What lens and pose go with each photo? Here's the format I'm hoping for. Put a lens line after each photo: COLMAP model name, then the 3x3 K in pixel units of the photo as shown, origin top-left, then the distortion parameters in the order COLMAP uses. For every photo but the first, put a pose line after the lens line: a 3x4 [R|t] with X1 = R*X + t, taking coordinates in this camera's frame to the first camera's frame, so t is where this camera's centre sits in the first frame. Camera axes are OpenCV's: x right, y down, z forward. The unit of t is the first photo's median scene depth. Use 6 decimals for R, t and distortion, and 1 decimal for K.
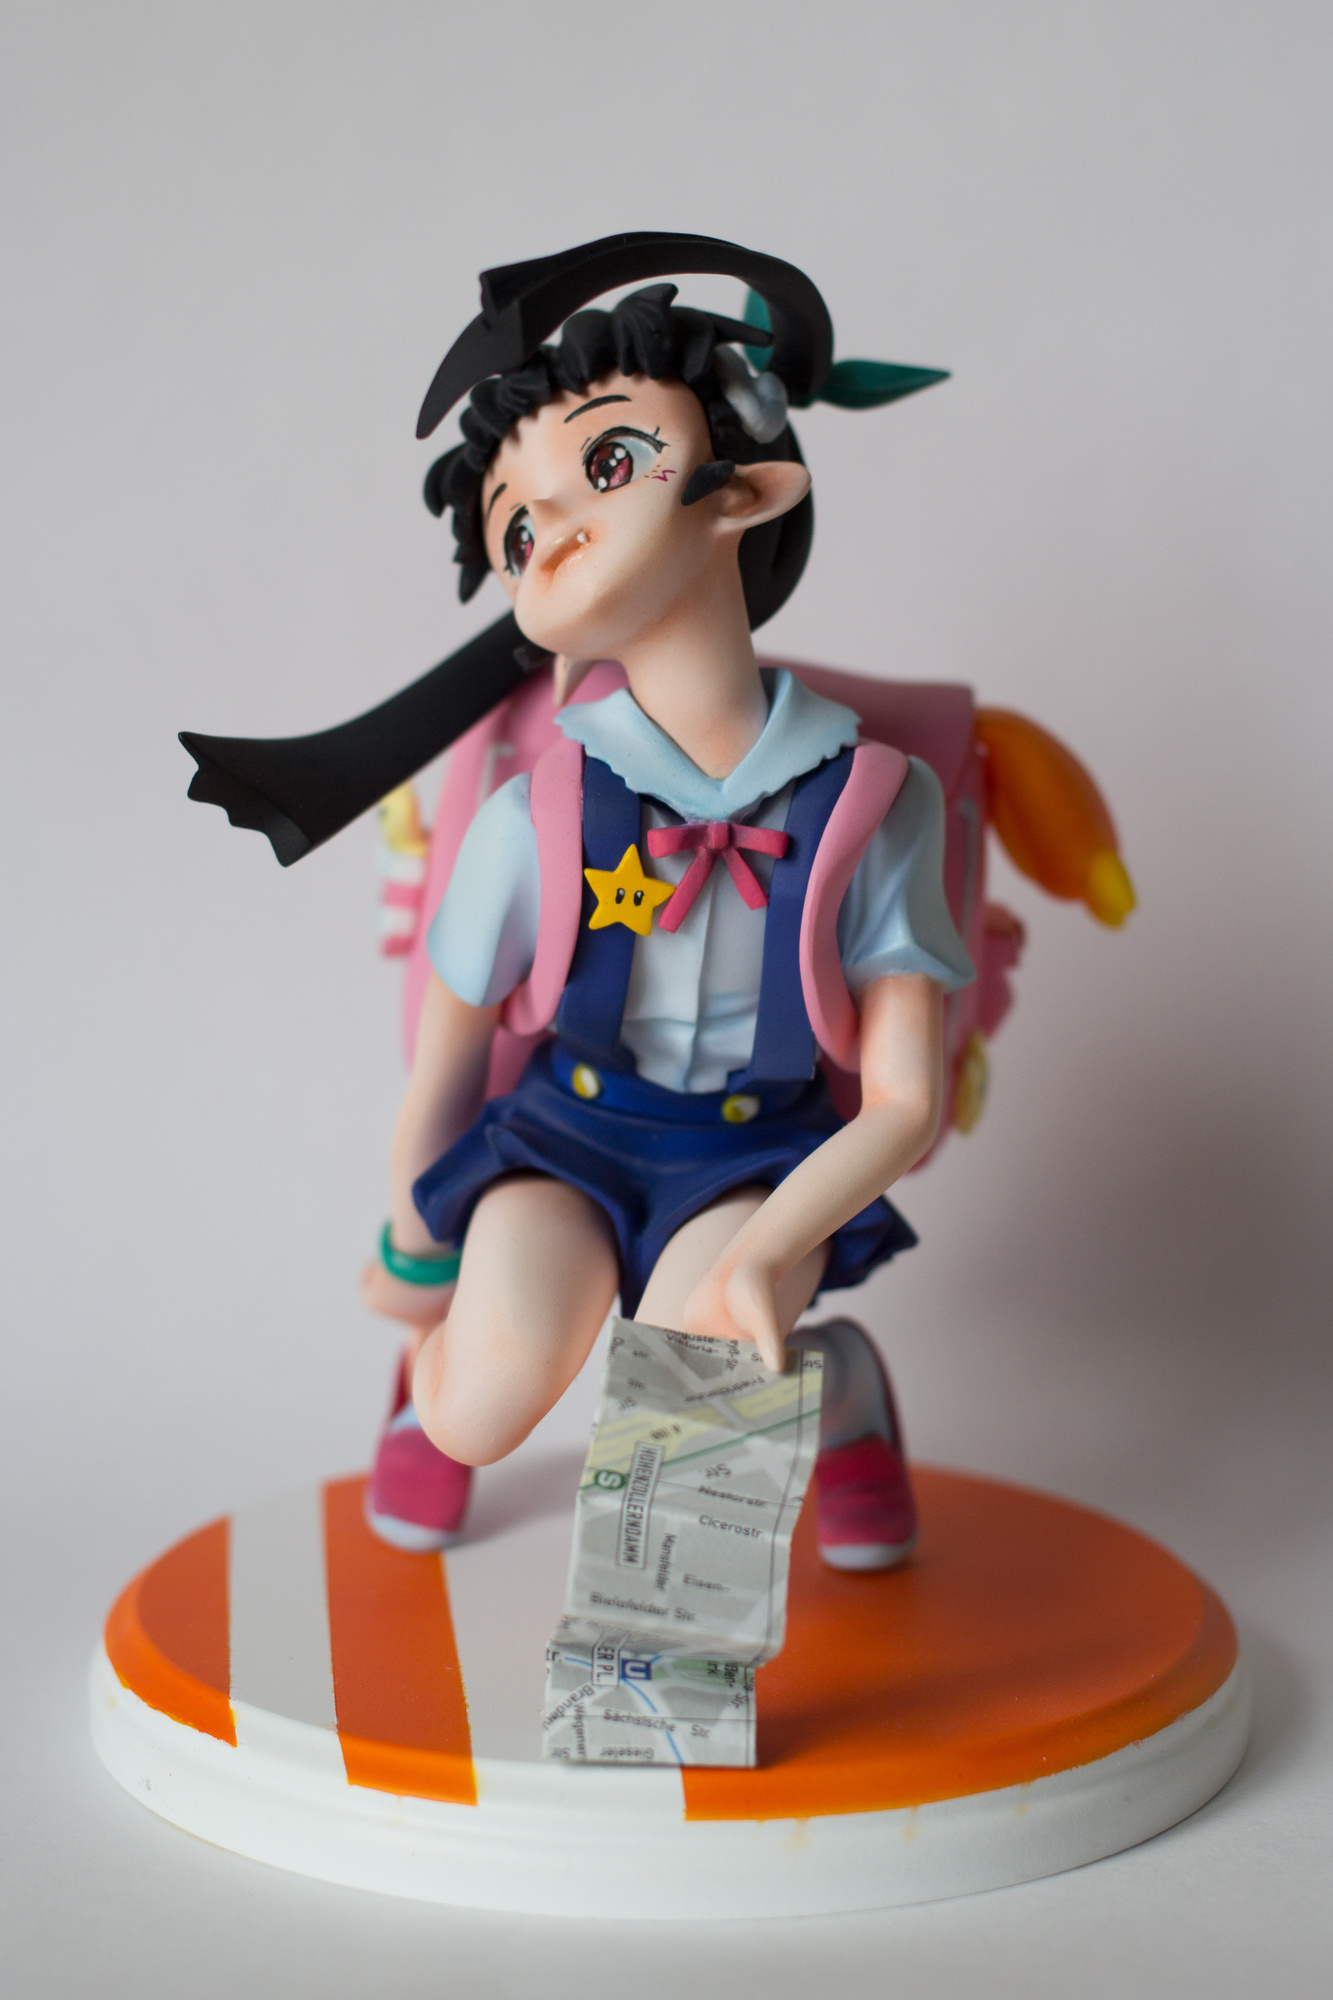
lens RADIAL K [[4097.6, 0, 667.6], [0, 4097.6, 965.8], [0, 0, 1]] dist [-0.110789, -0.027750]
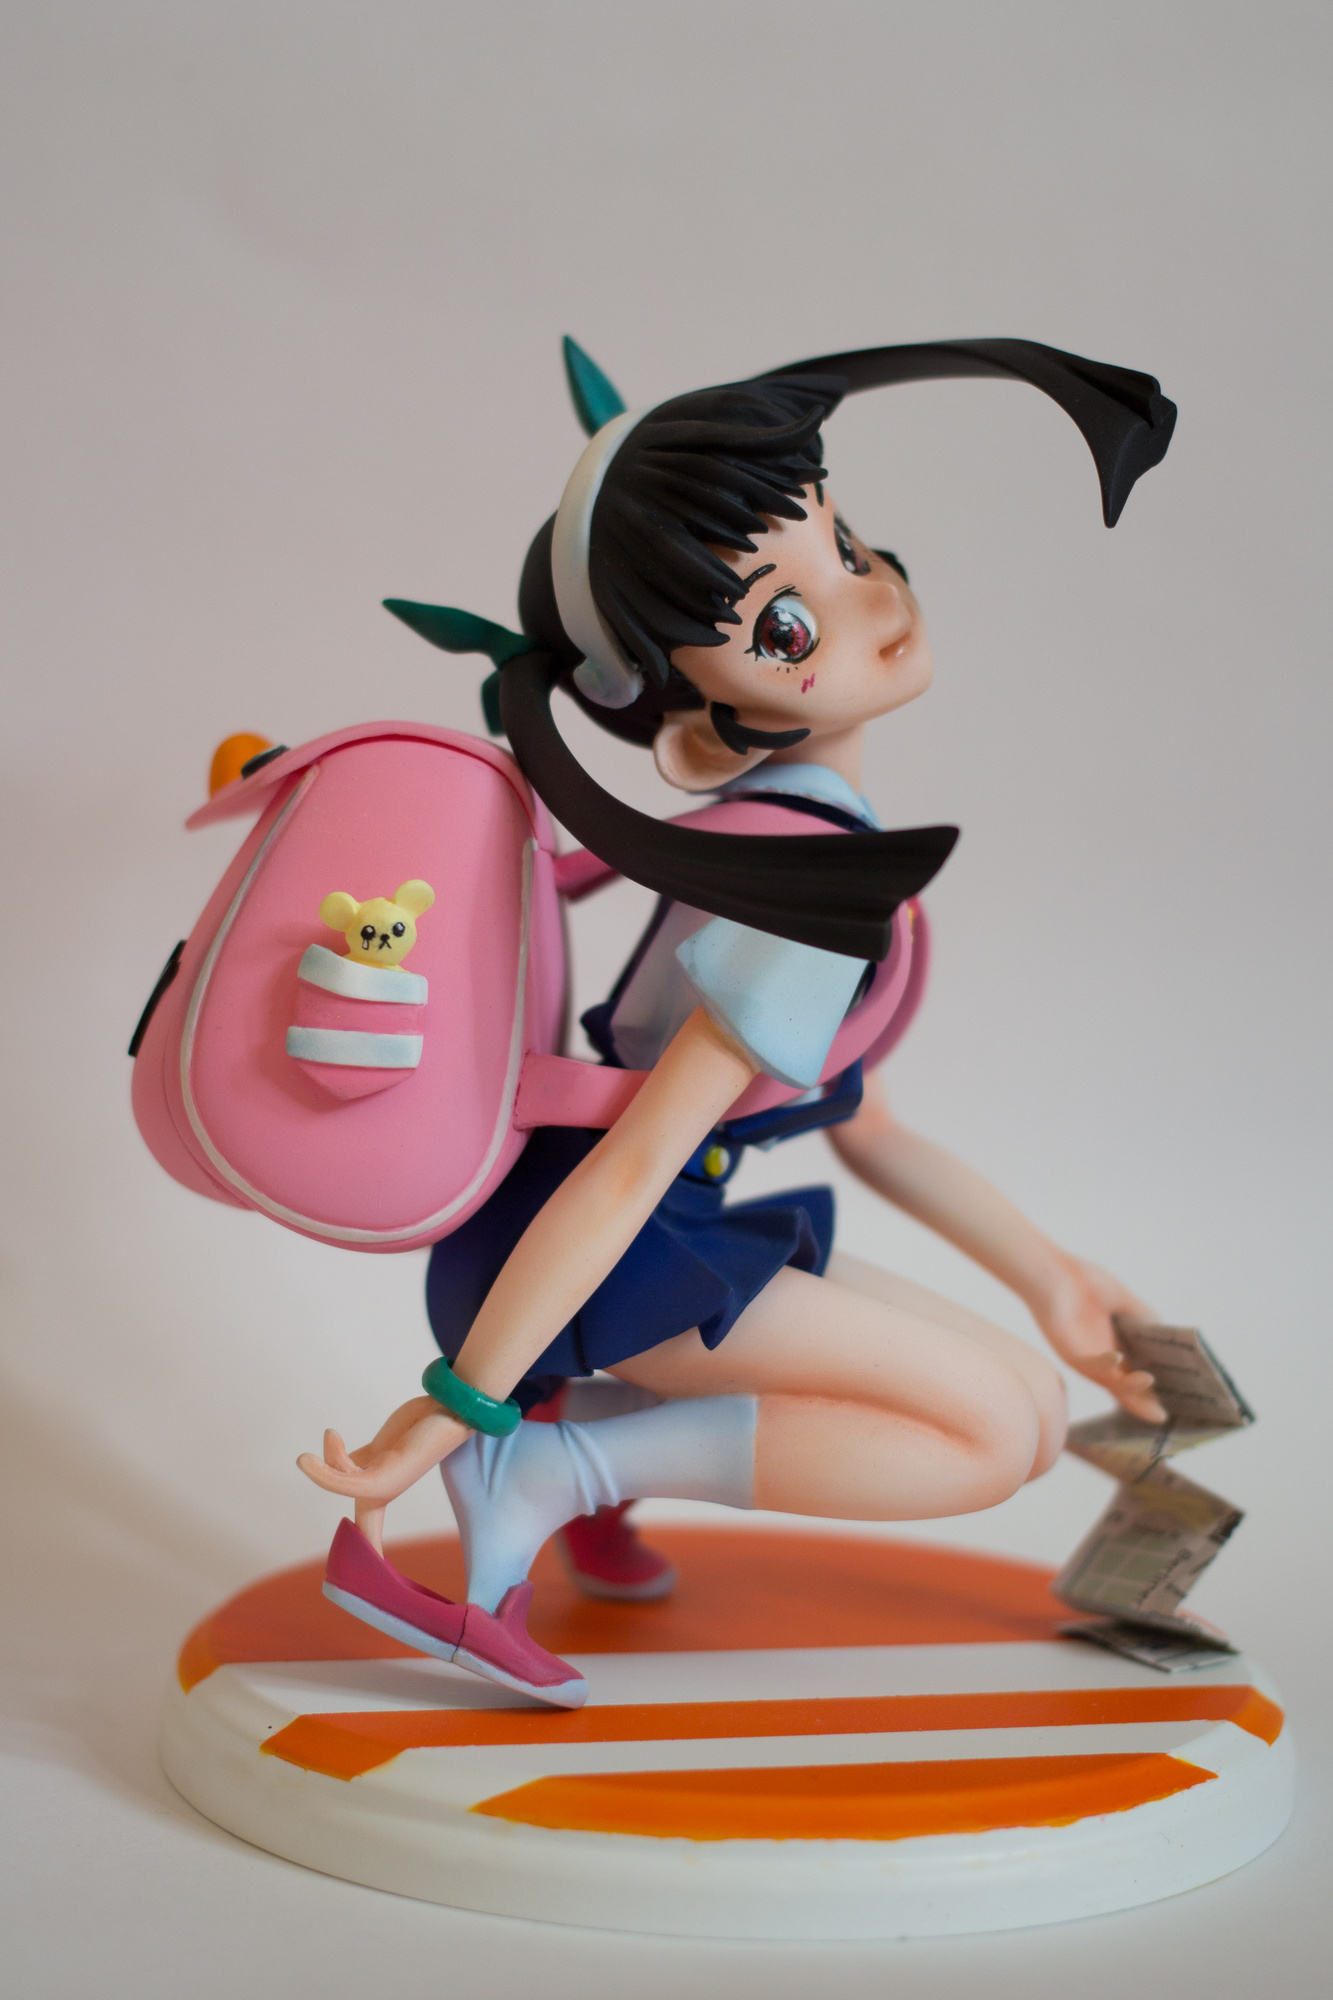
lens RADIAL K [[3952.1, 0, 666.5], [0, 3952.1, 1000.0], [0, 0, 1]] dist [-0.078430, 0.046144]
pose [[0.034913, -0.100853, 0.994289, -1.023083], [0.100660, 0.990191, 0.096903, -0.110586], [-0.994308, 0.096702, 0.044723, 1.010598]]
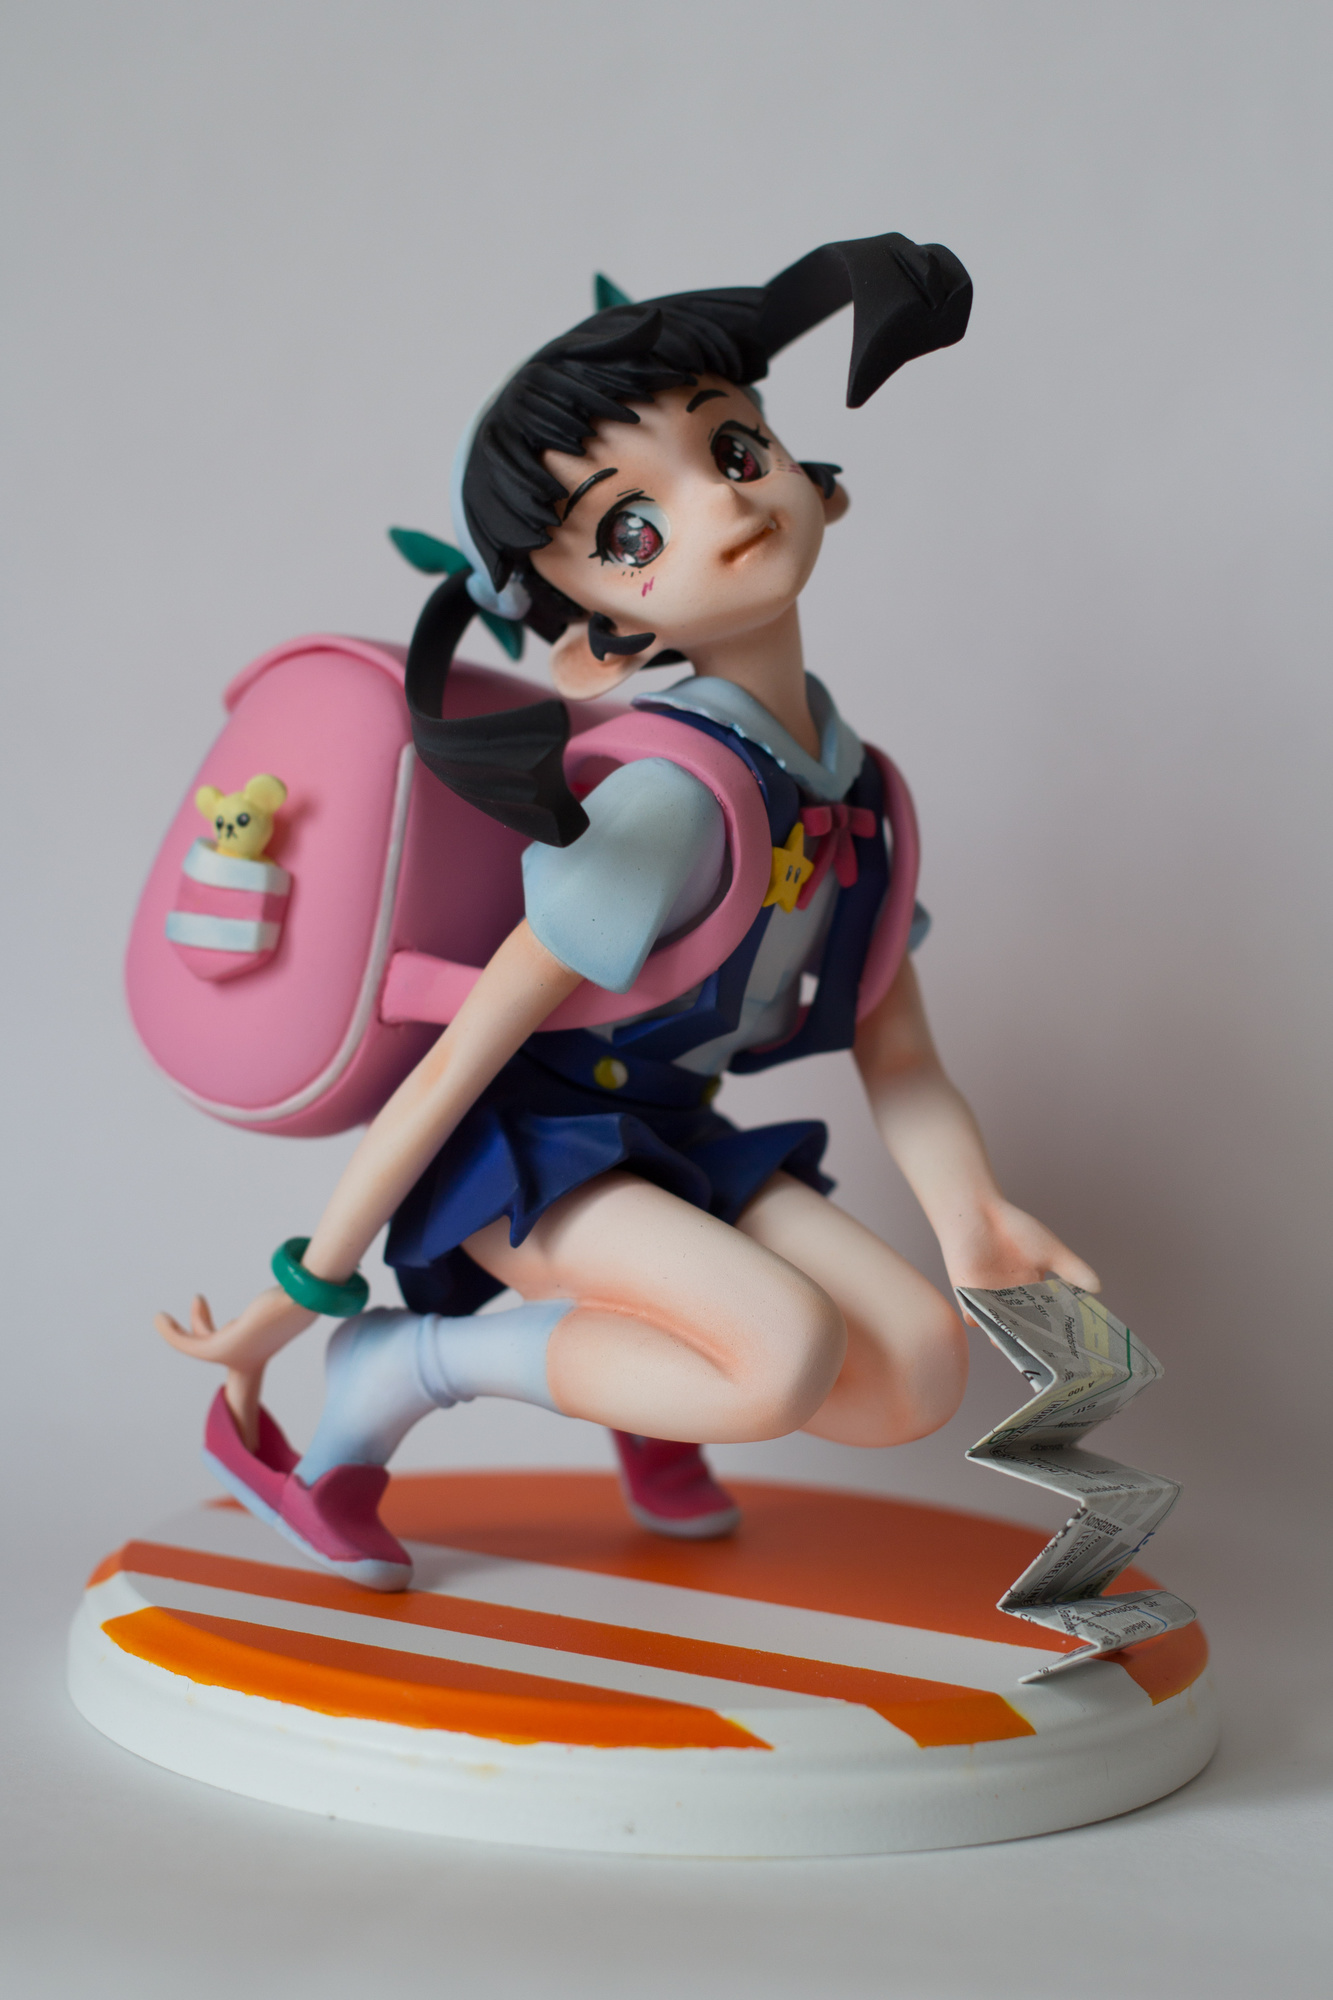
lens RADIAL K [[4097.6, 0, 667.6], [0, 4097.6, 965.8], [0, 0, 1]] dist [-0.110789, -0.027750]
pose [[0.591498, -0.021989, 0.806007, -0.854117], [0.073755, 0.996913, -0.026928, 0.031373], [-0.802926, 0.075375, 0.591294, 0.415412]]
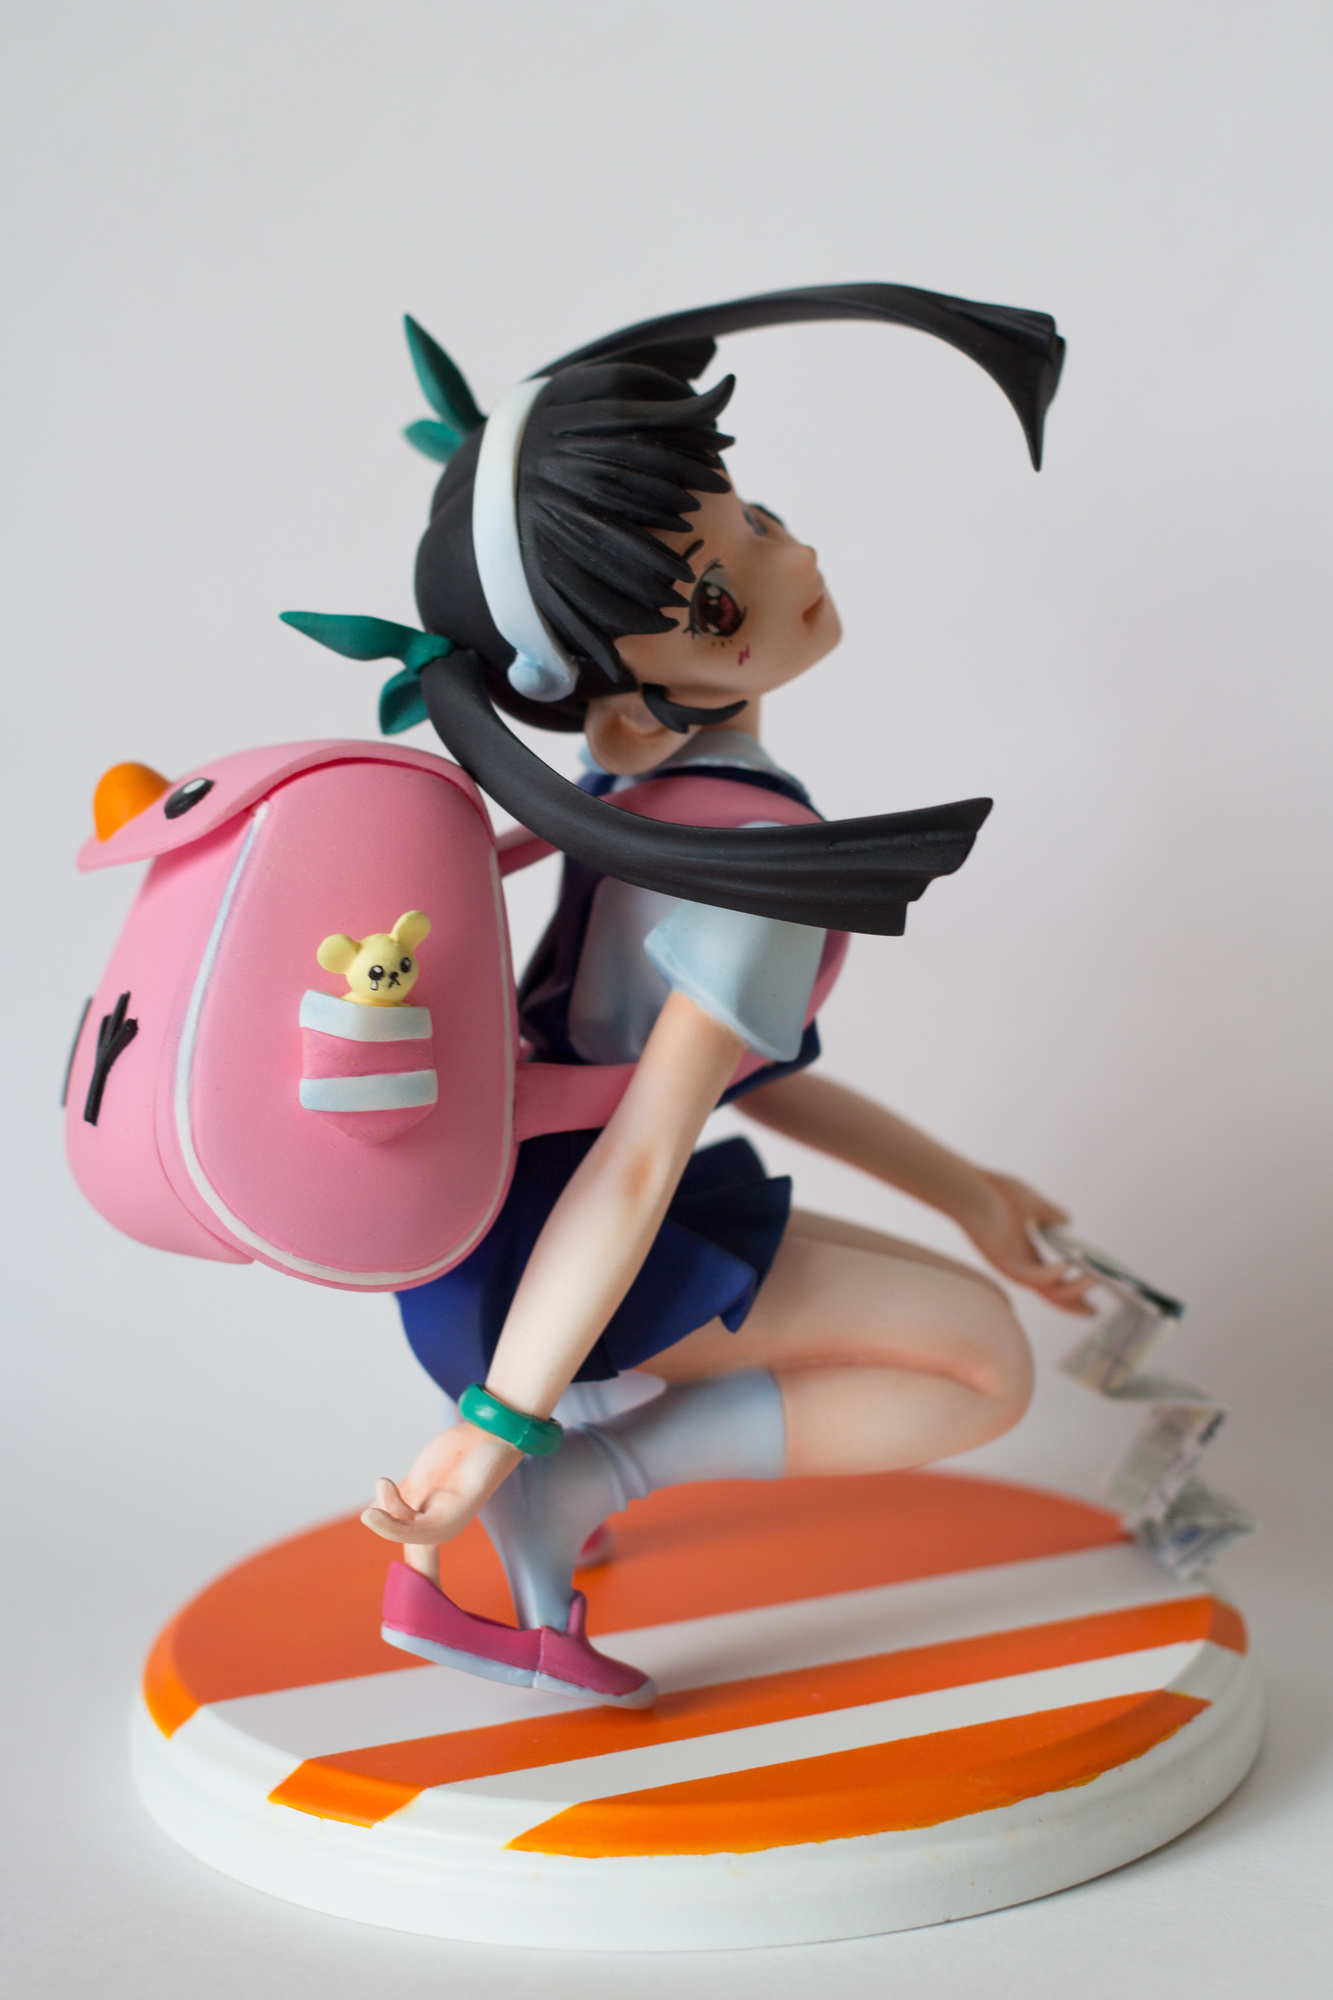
lens RADIAL K [[3952.1, 0, 666.5], [0, 3952.1, 1000.0], [0, 0, 1]] dist [-0.078430, 0.046144]
pose [[-0.244462, -0.158866, 0.956556, -0.975557], [0.188809, 0.959807, 0.207659, -0.213832], [-0.951099, 0.231371, -0.204641, 1.248347]]
